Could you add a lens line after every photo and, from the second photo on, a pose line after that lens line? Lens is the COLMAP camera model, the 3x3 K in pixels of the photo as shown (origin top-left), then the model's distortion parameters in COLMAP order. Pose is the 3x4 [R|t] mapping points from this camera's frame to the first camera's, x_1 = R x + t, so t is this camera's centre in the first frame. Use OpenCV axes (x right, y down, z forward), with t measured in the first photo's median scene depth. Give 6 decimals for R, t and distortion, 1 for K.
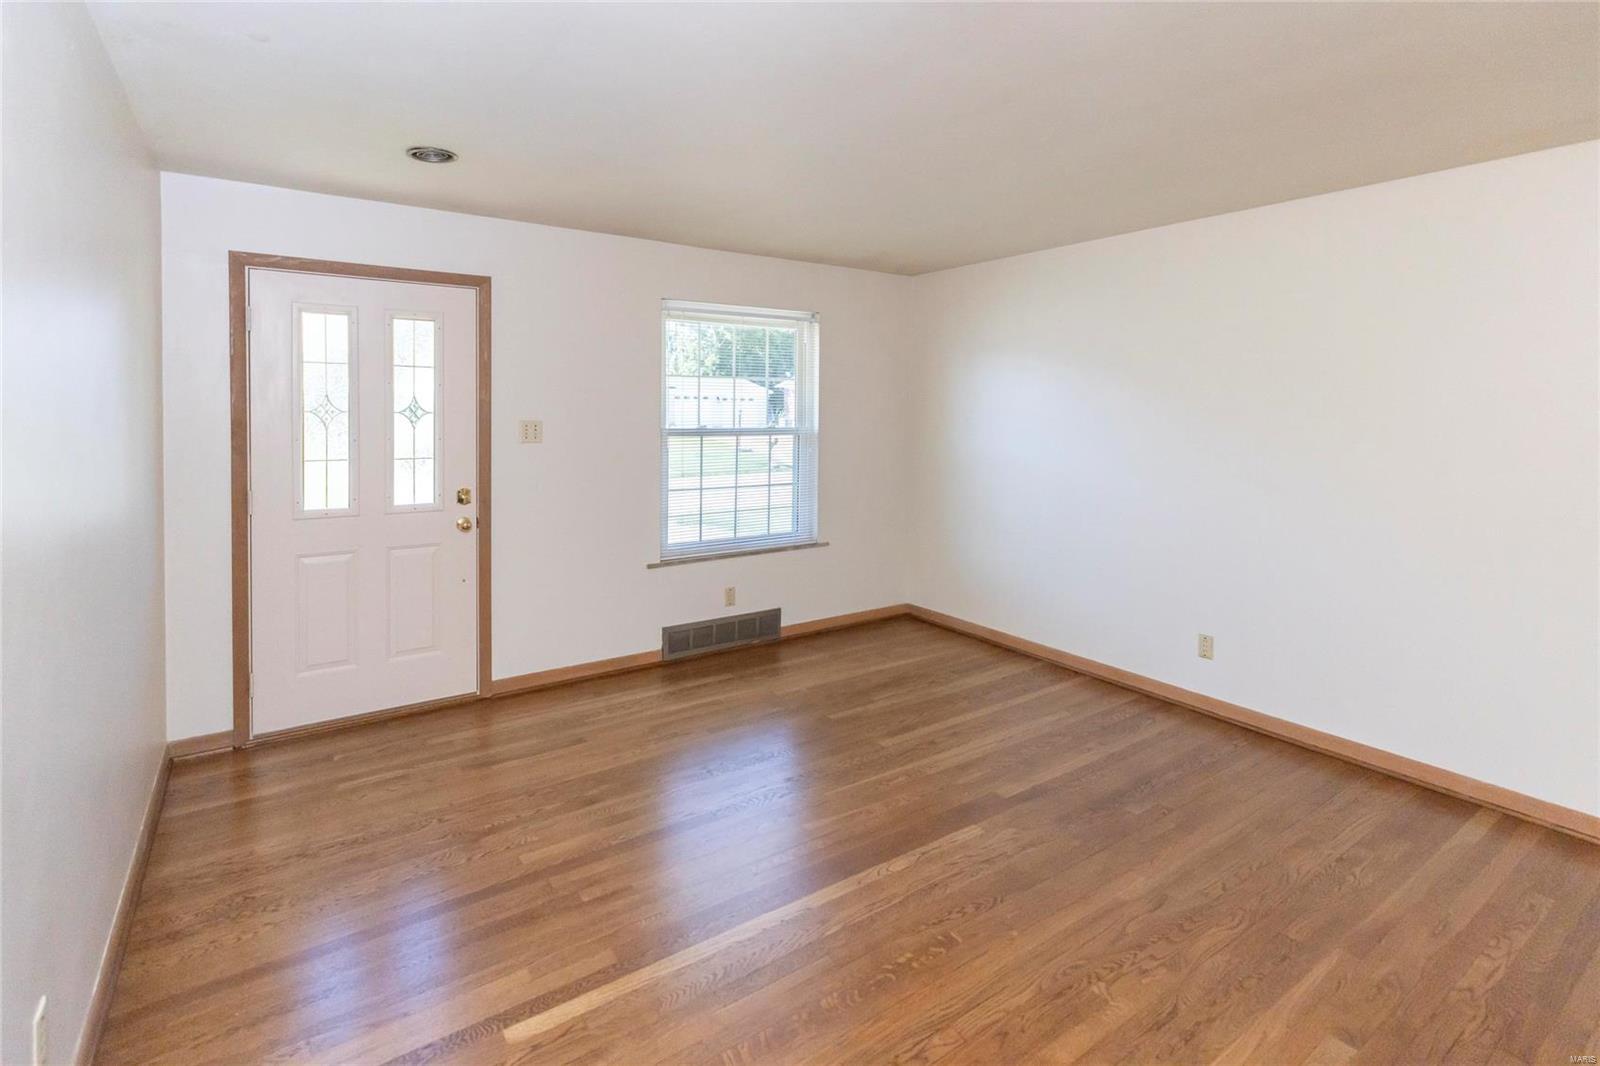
lens RADIAL K [[726.7, 0, 786.0], [0, 726.7, 428.6], [0, 0, 1]] dist [0.006468, 0.001404]
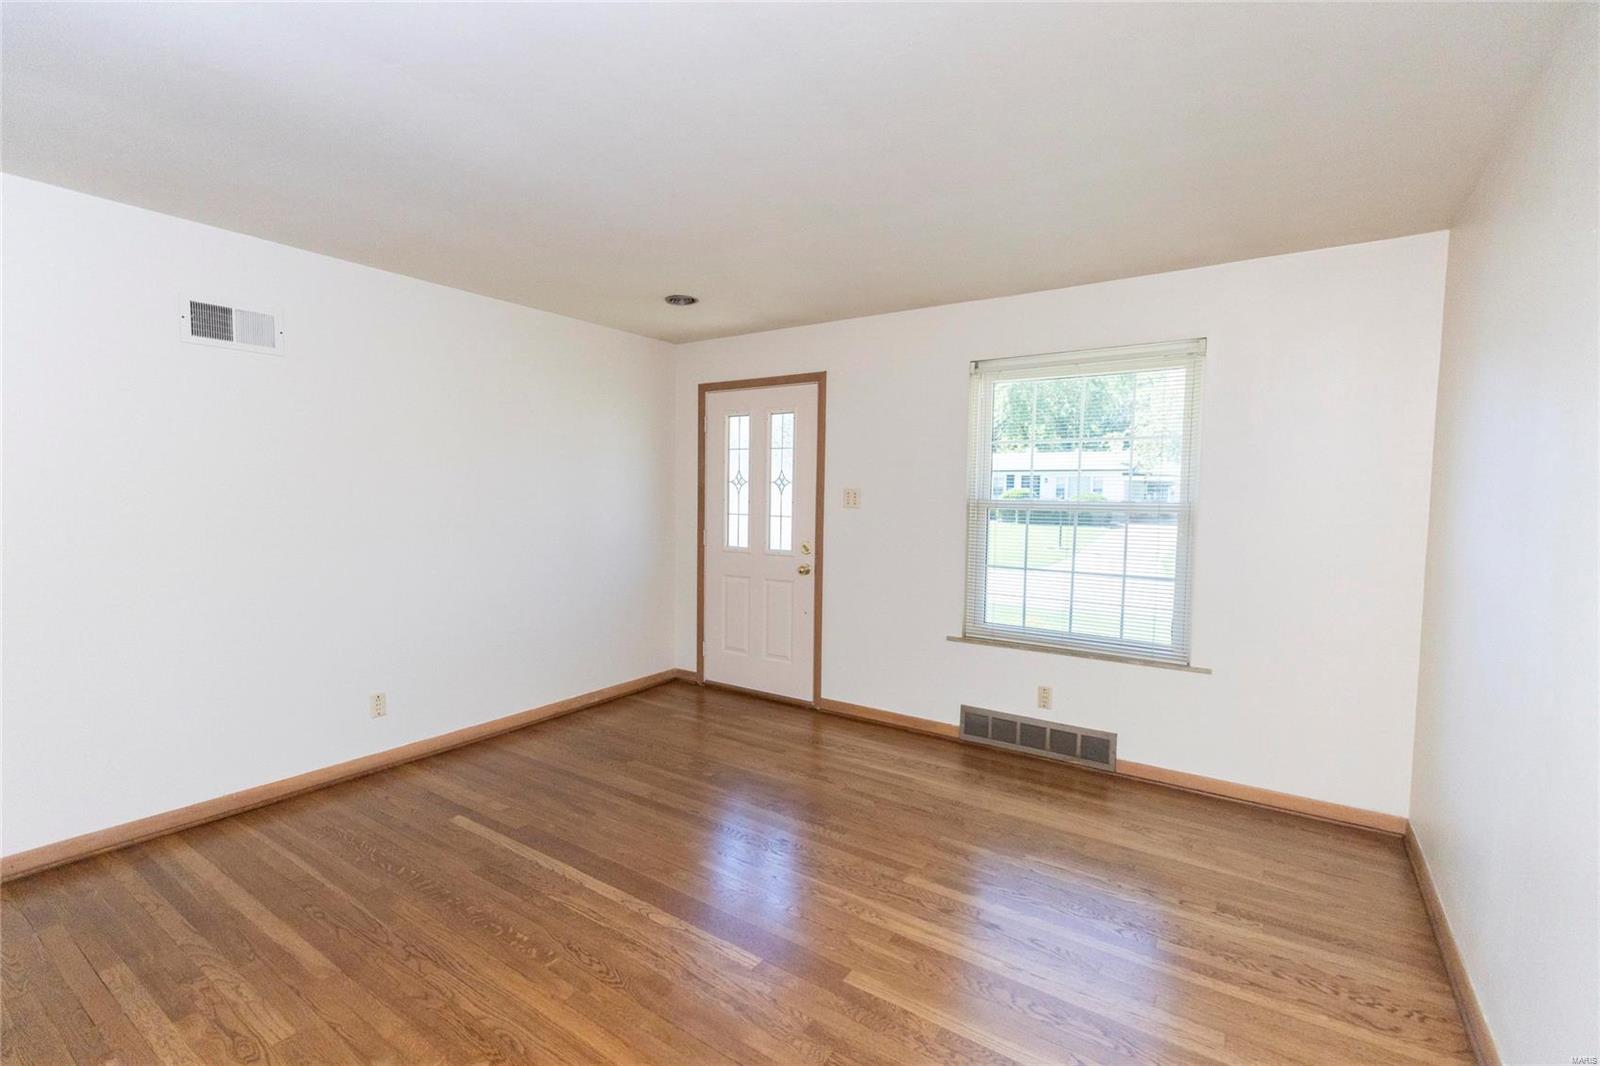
lens RADIAL K [[726.7, 0, 816.5], [0, 726.7, 535.2], [0, 0, 1]] dist [0.006468, 0.001404]
pose [[0.383726, 0.056373, -0.921725, 0.763240], [-0.027229, 0.998392, 0.049726, 0.007159], [0.923045, 0.006017, 0.384644, 0.539978]]
